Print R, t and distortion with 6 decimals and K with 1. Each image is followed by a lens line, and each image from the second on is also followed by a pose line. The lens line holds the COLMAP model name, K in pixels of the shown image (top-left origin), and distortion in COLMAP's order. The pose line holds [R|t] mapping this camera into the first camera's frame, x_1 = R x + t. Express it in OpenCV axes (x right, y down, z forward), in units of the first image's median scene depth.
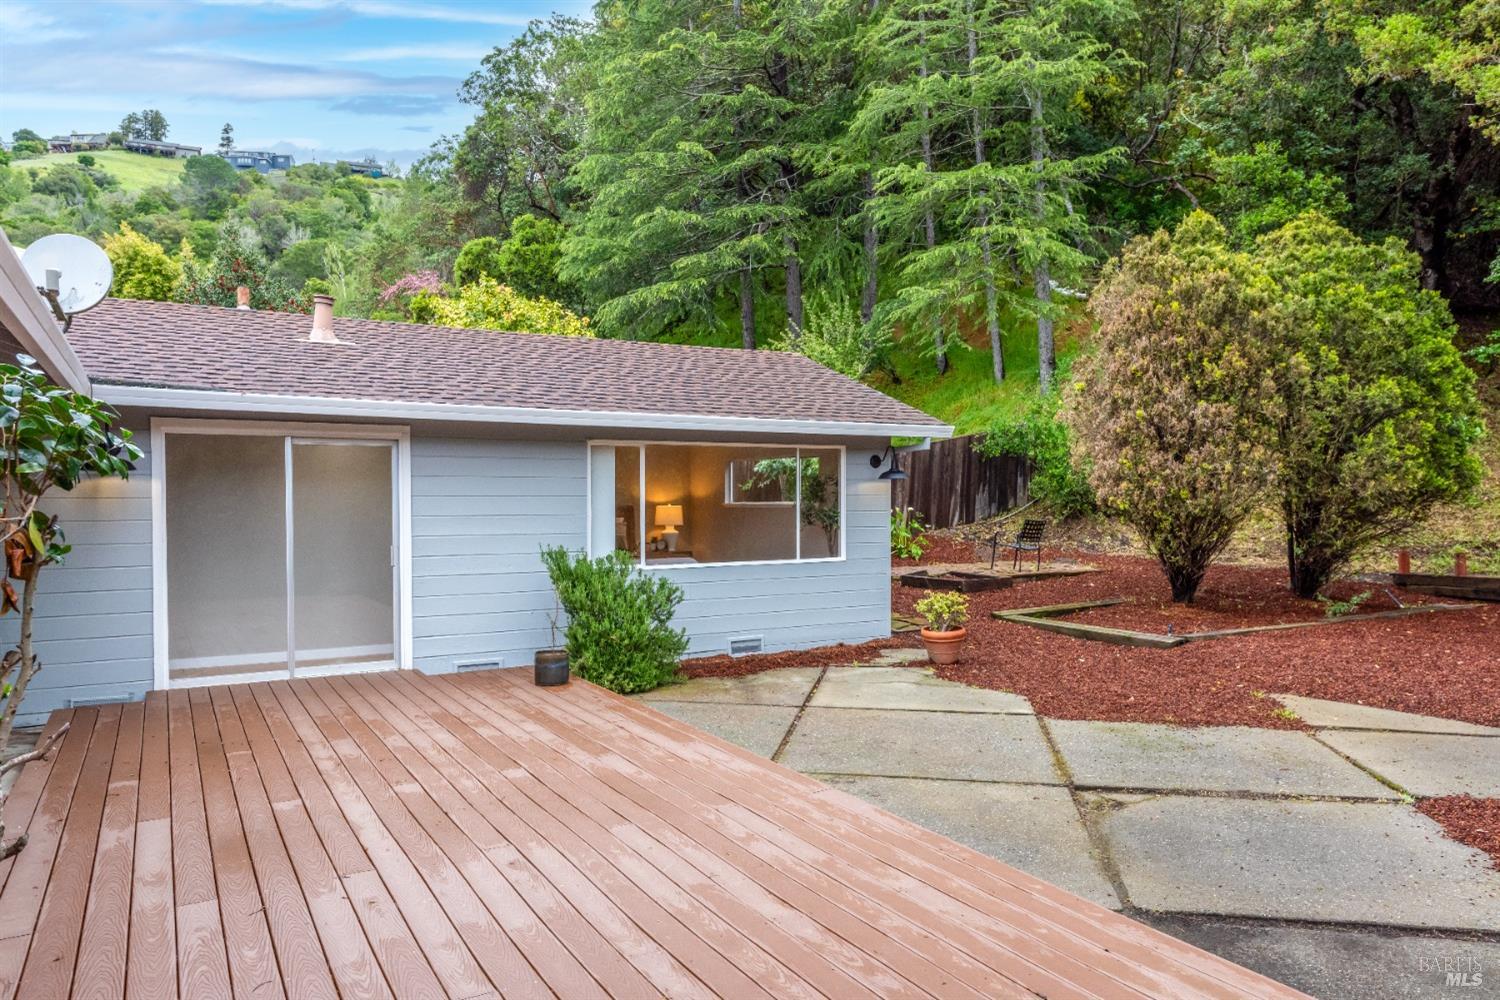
lens RADIAL K [[1003.5, 0, 752.3], [0, 1003.5, 522.7], [0, 0, 1]] dist [0.023741, -0.012907]
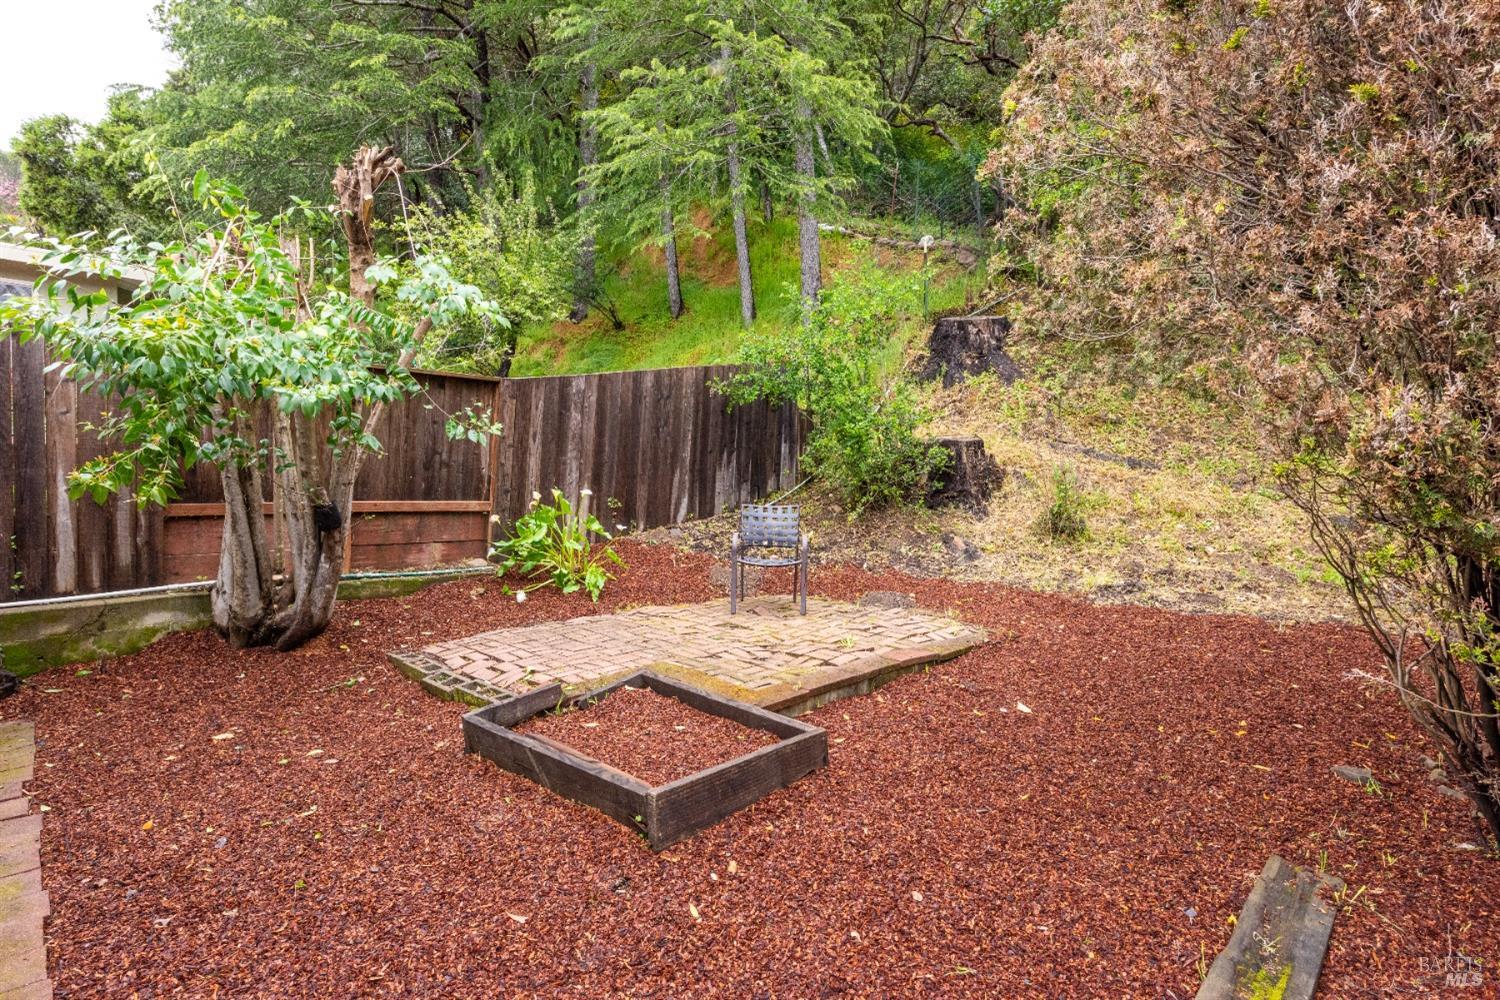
lens RADIAL K [[732.0, 0, 760.0], [0, 732.0, 508.8], [0, 0, 1]] dist [0.013996, -0.003739]
pose [[0.963339, 0.000874, 0.268287, 0.211989], [-0.003390, 0.999955, 0.008916, -0.013452], [-0.268267, -0.009498, 0.963298, 0.928639]]
